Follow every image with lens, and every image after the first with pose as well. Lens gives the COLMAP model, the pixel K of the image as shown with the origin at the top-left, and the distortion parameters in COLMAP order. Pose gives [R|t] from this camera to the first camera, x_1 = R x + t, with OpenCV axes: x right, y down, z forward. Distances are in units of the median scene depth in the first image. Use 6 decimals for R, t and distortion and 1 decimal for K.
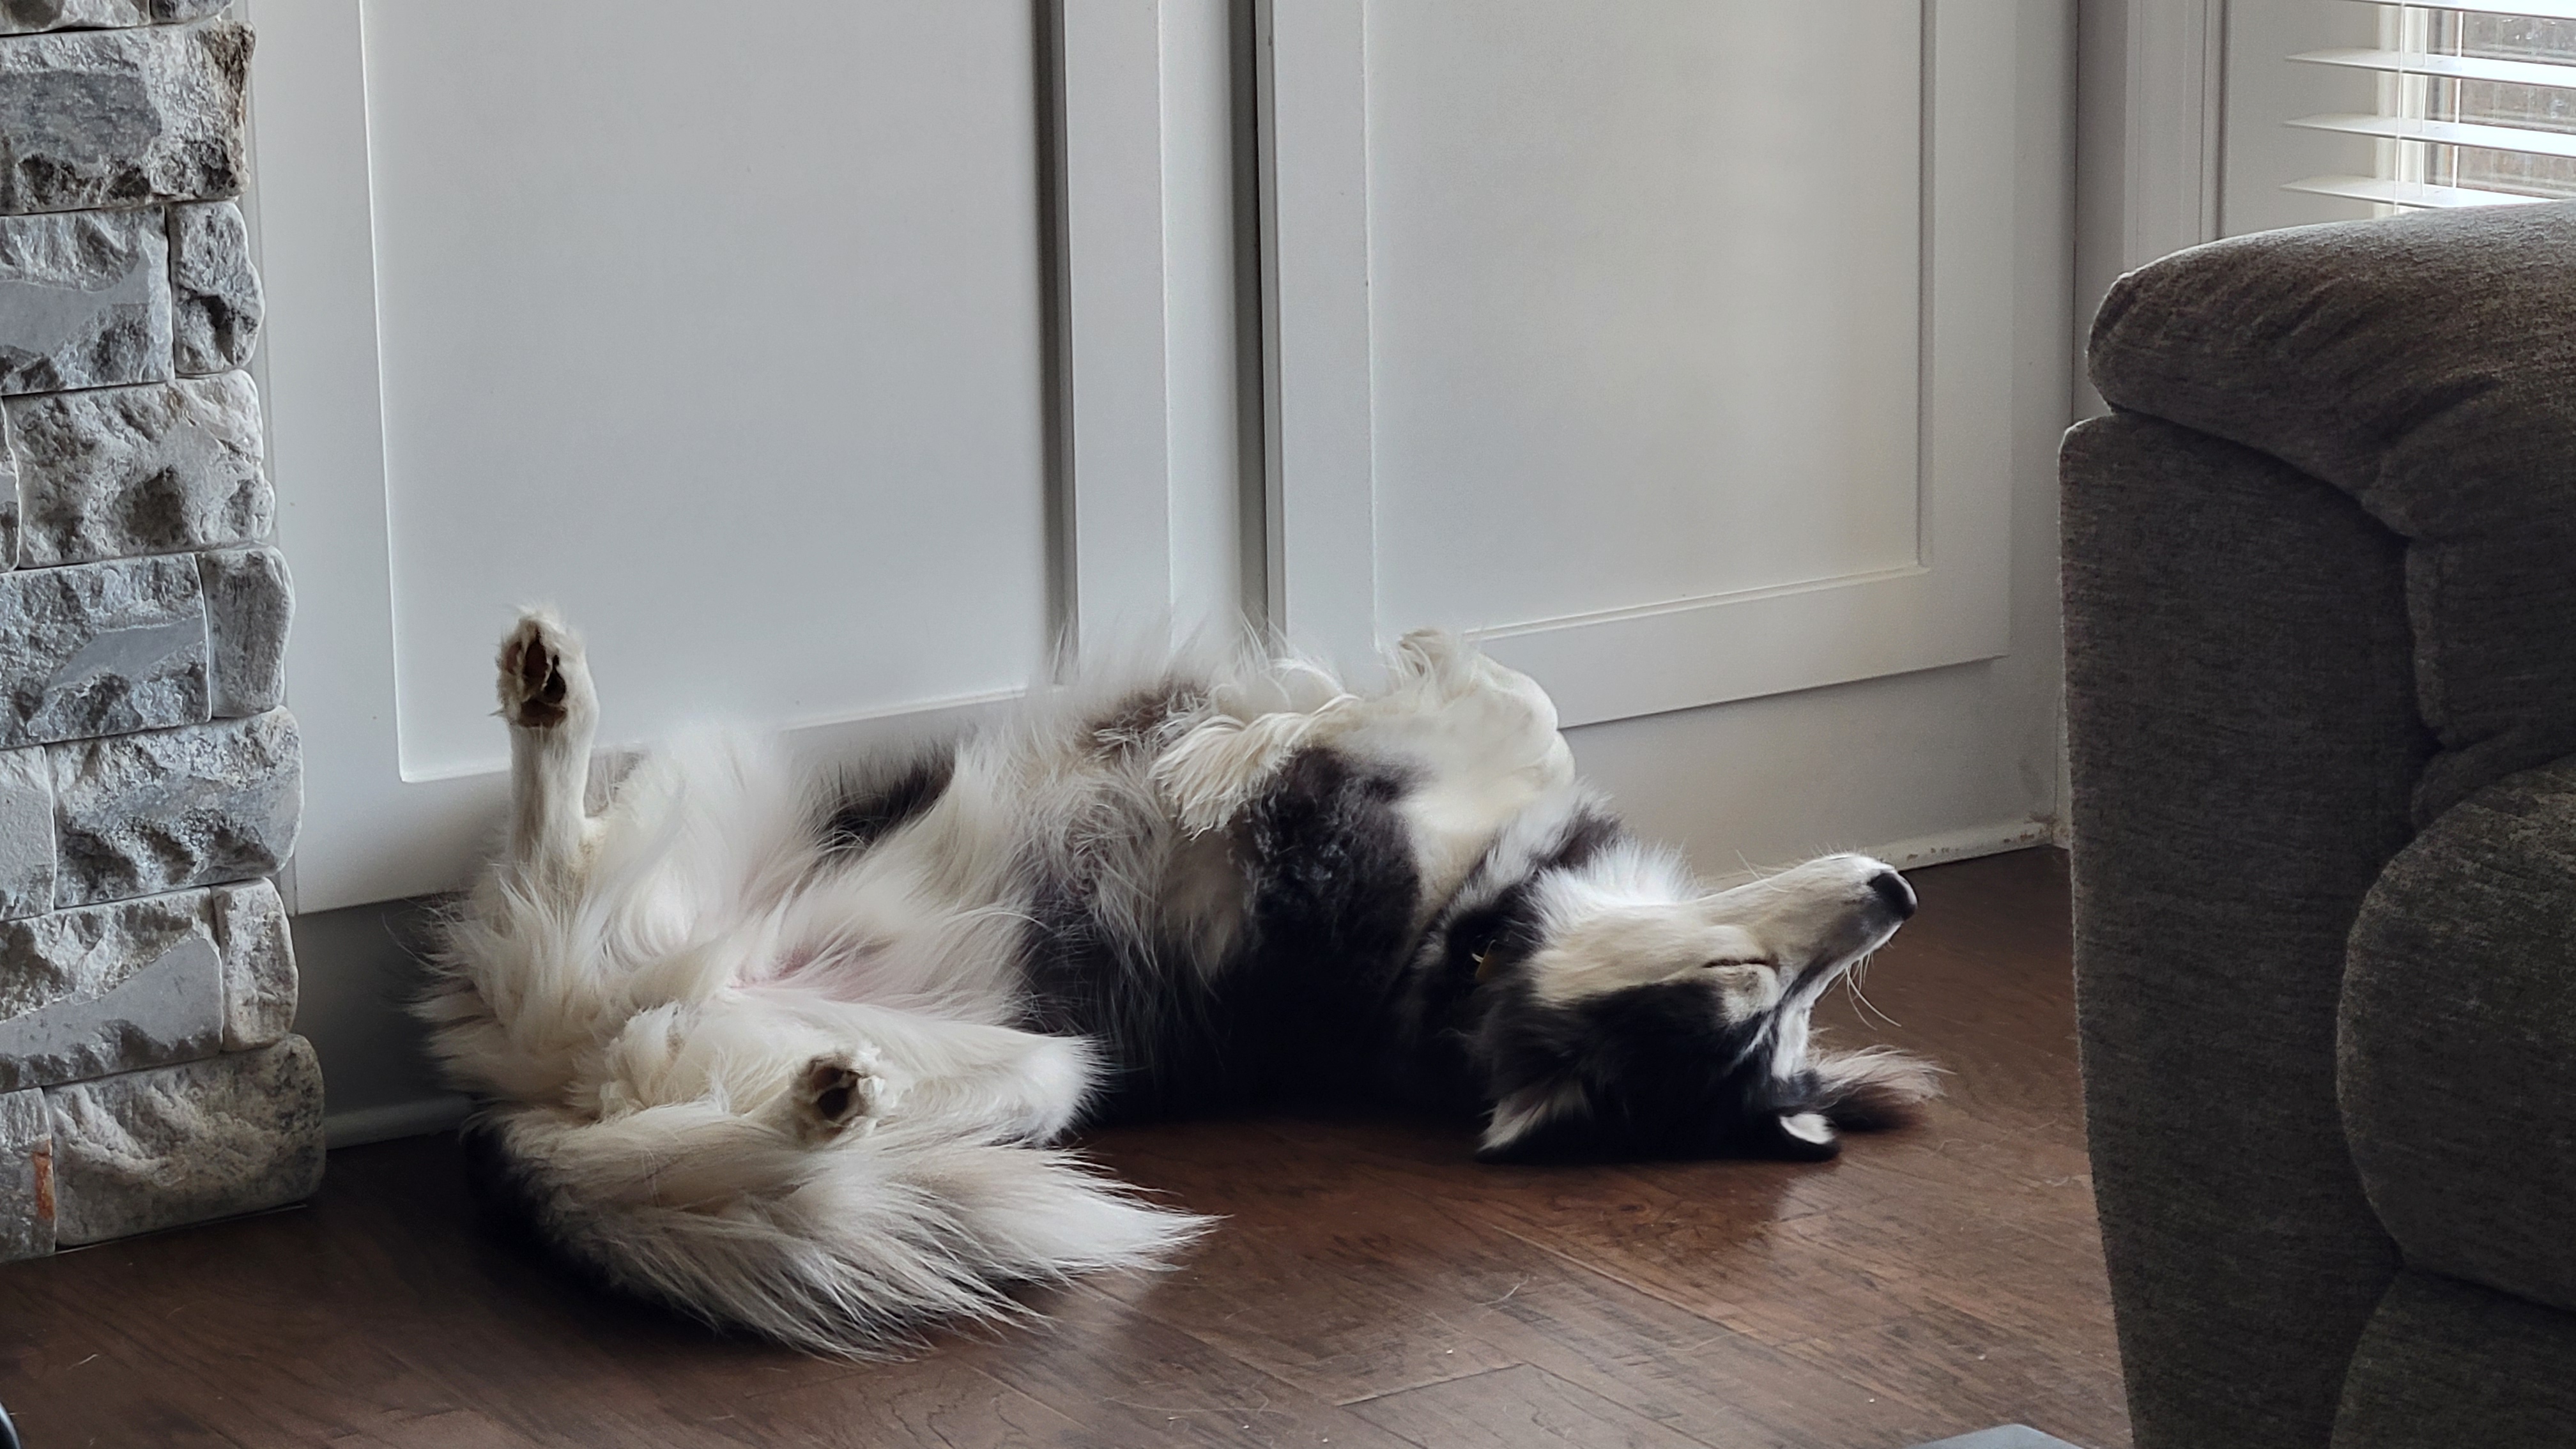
lens RADIAL K [[5407.7, 0, 1217.5], [0, 5407.7, 667.1], [0, 0, 1]] dist [0.069862, 0.771311]
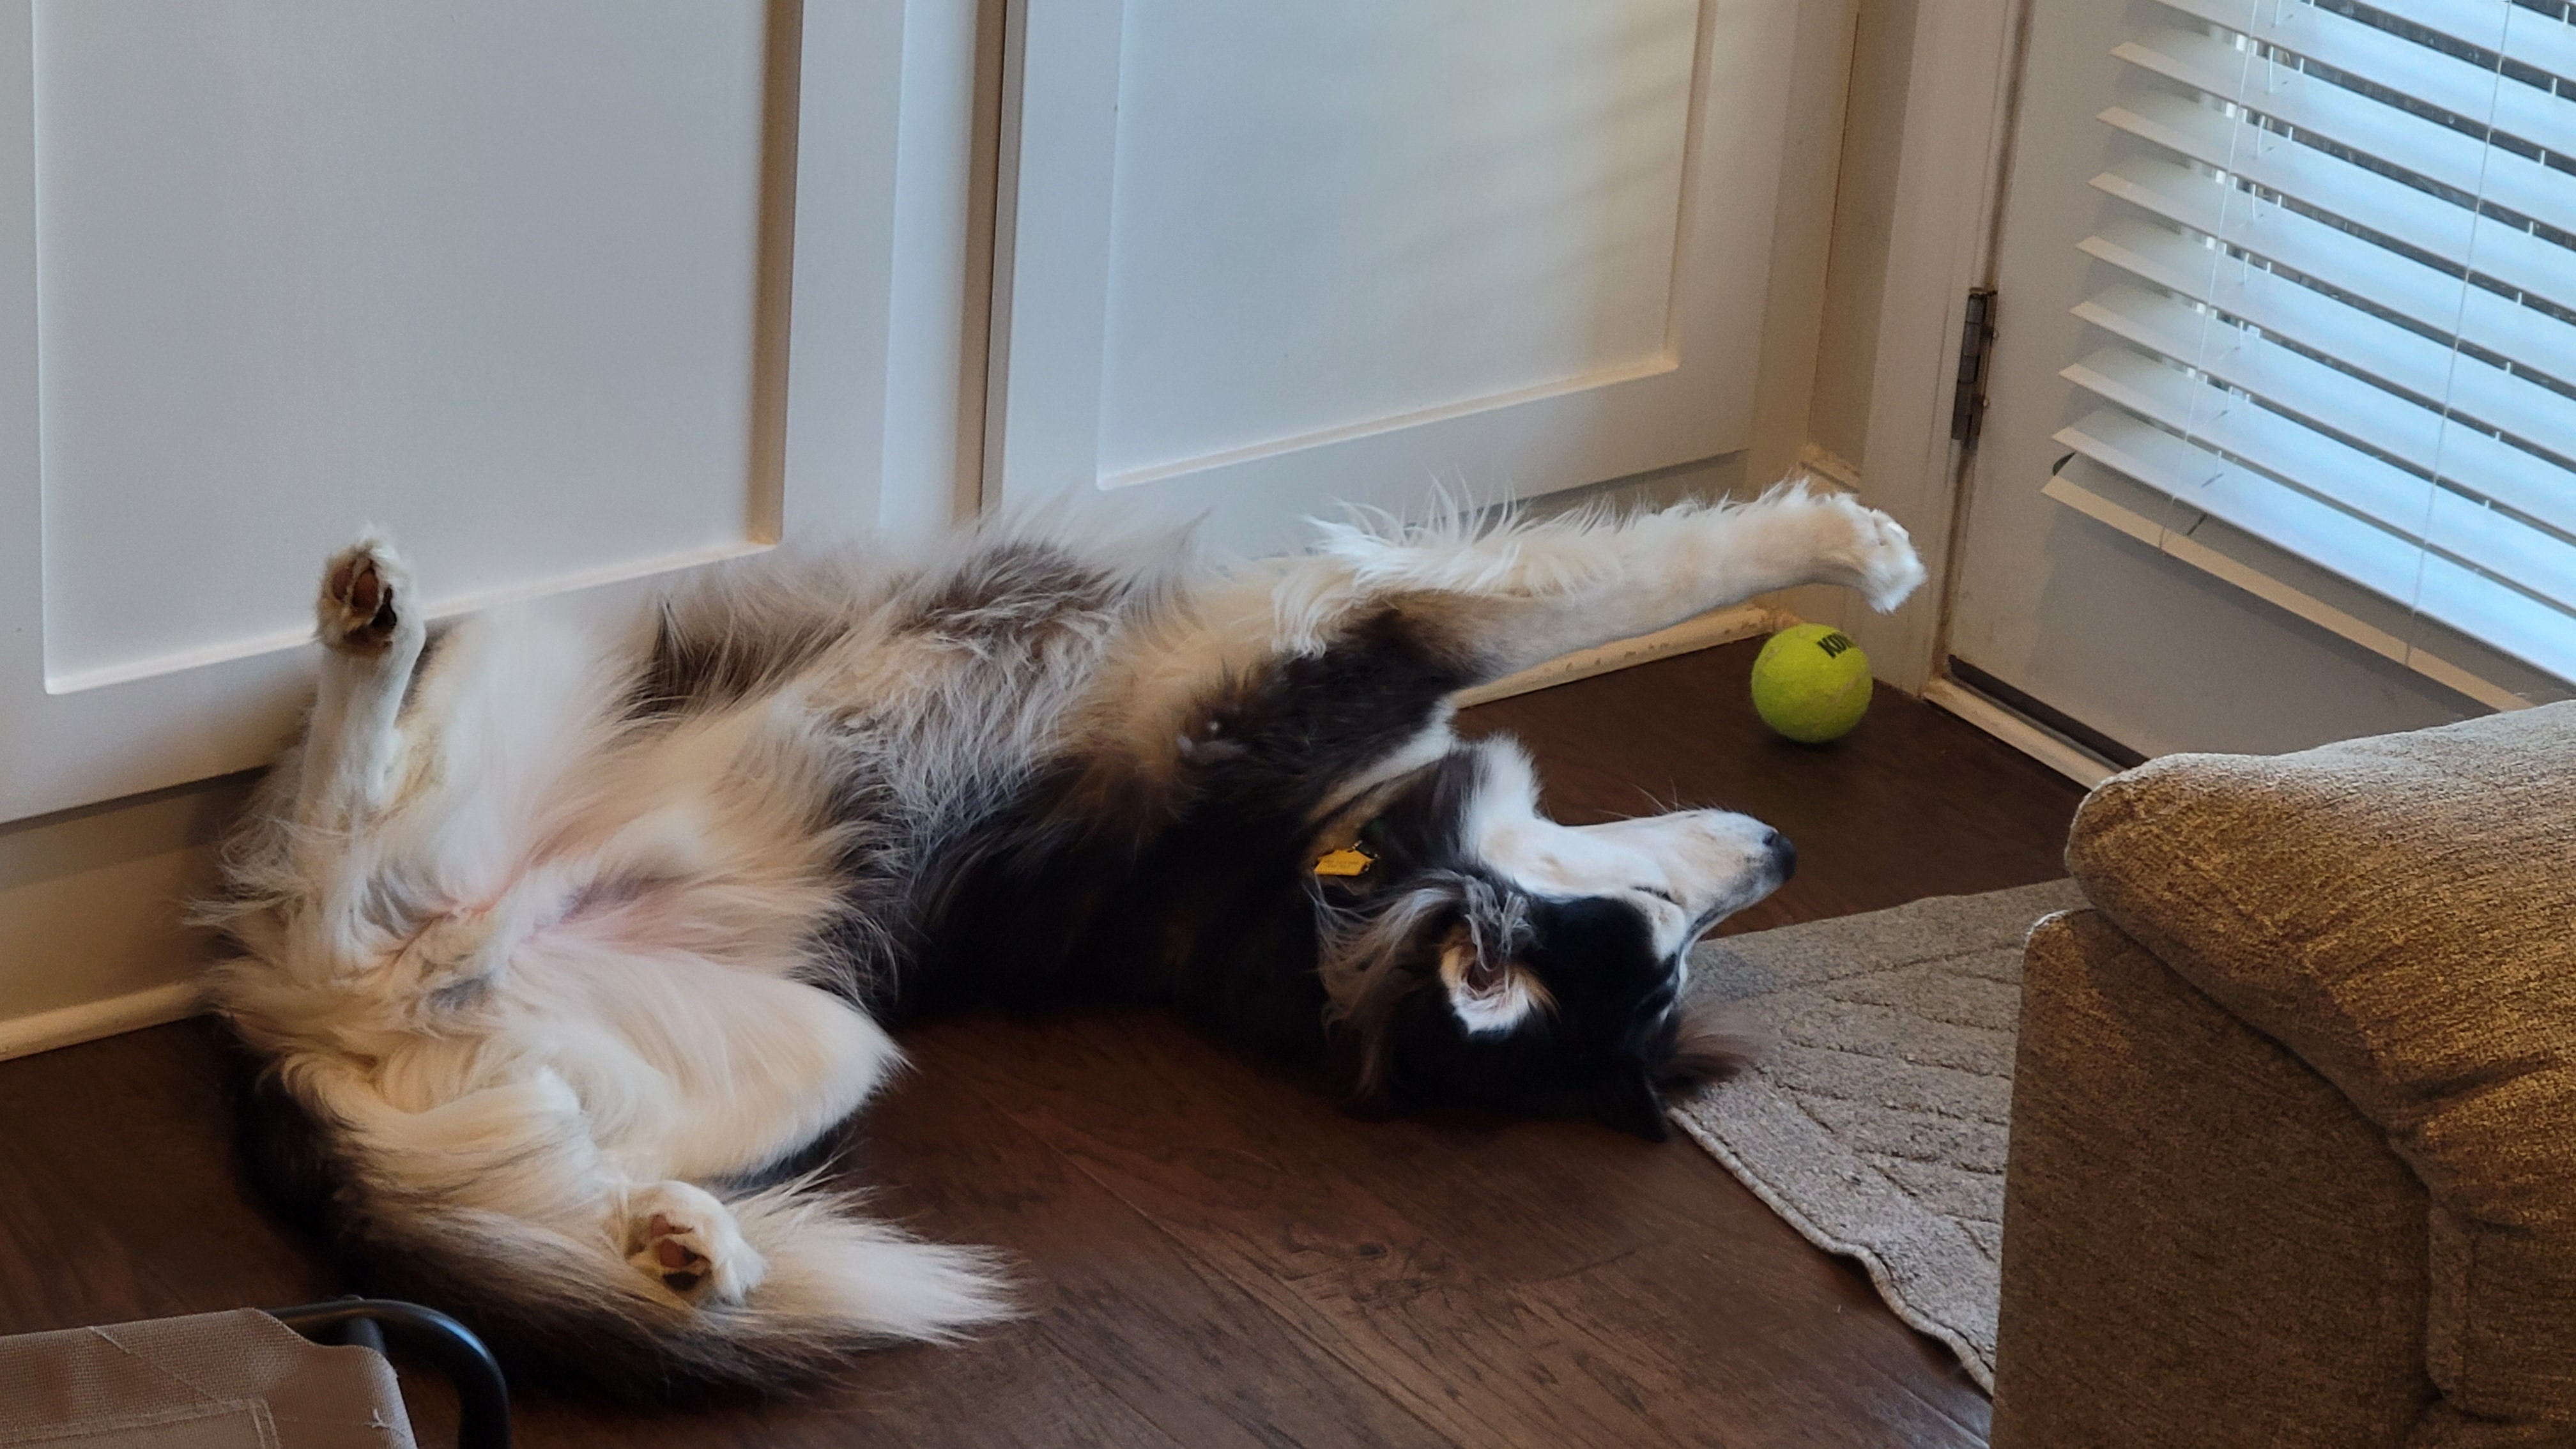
lens RADIAL K [[5407.7, 0, 1217.5], [0, 5407.7, 667.1], [0, 0, 1]] dist [0.069862, 0.771311]
pose [[0.992592, 0.045274, 0.112741, -0.061628], [-0.069291, 0.973210, 0.219230, -0.206320], [-0.099795, -0.225418, 0.969138, 0.119895]]
